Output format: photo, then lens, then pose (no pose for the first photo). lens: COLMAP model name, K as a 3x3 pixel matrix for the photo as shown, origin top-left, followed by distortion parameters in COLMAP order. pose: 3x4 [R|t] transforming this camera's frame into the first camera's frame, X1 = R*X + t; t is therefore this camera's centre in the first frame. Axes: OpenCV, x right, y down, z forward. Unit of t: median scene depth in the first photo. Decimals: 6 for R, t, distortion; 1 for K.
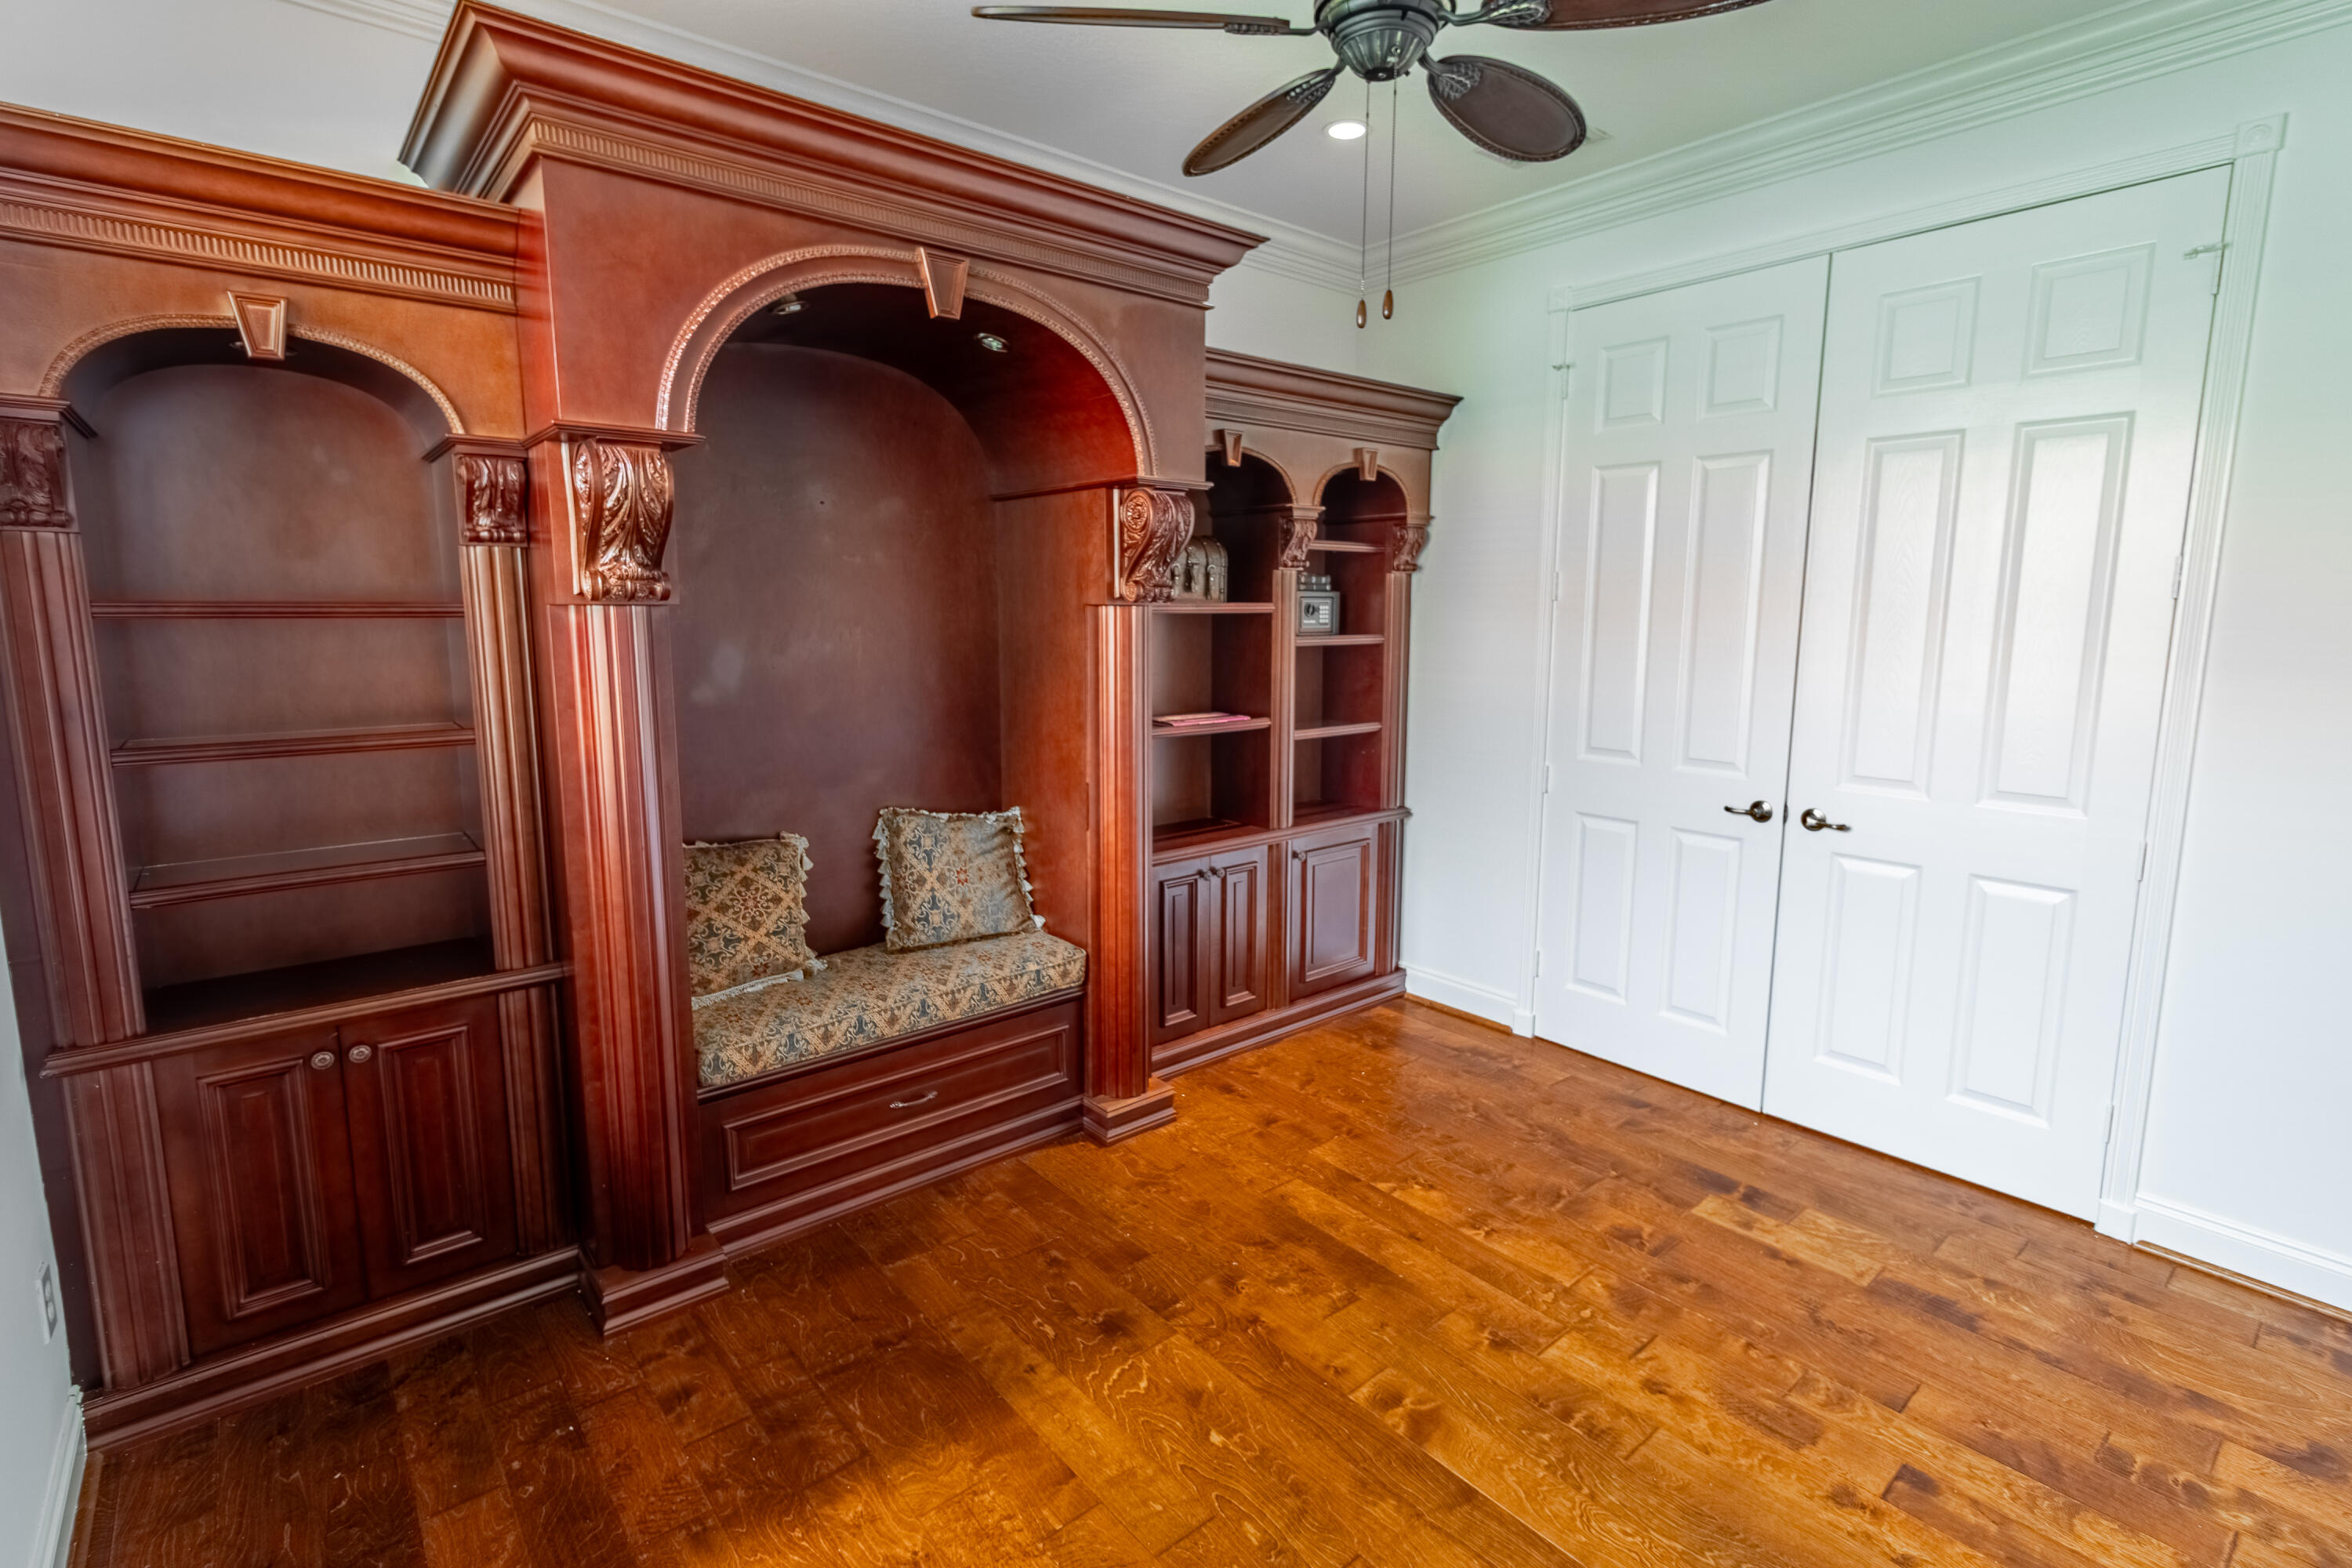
lens RADIAL K [[1091.2, 0, 1175.7], [0, 1091.2, 770.1], [0, 0, 1]] dist [-0.001034, 0.001441]
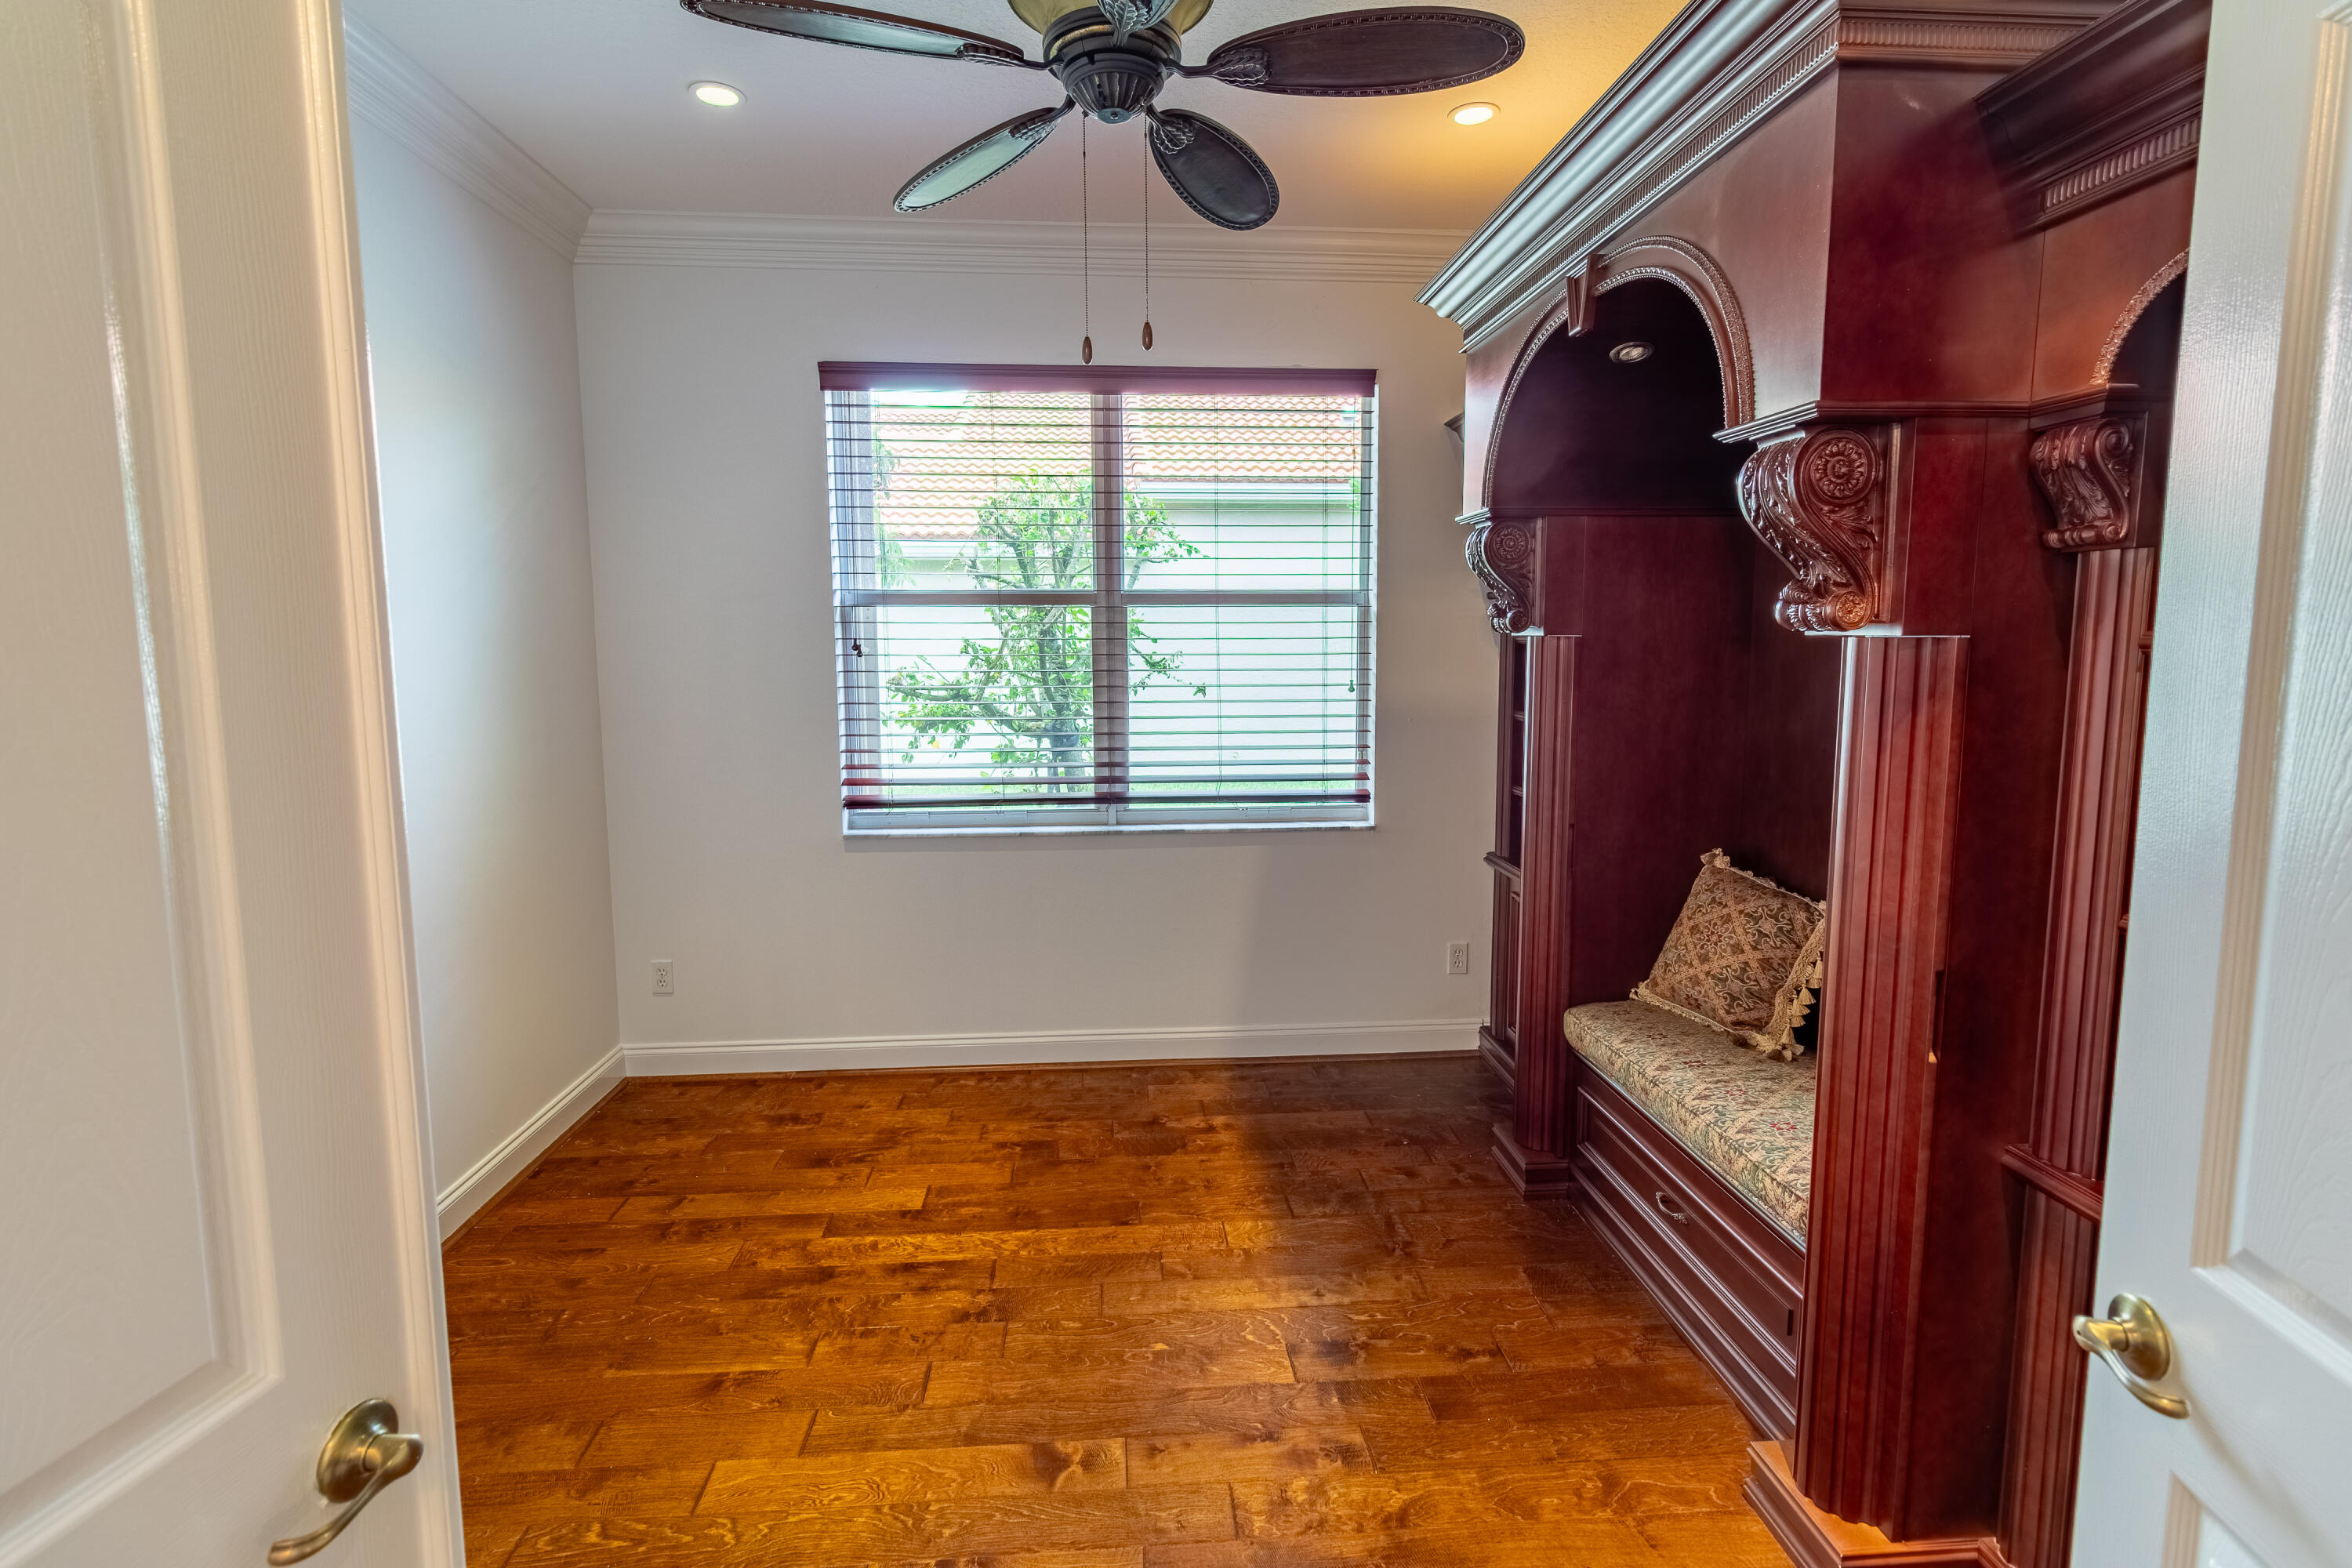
lens RADIAL K [[1091.2, 0, 1177.0], [0, 1091.2, 767.9], [0, 0, 1]] dist [-0.001034, 0.001441]
pose [[-0.582761, 0.096284, -0.806920, 0.864804], [-0.123240, 0.971000, 0.204866, -0.217152], [0.803245, 0.218832, -0.553995, 1.454344]]
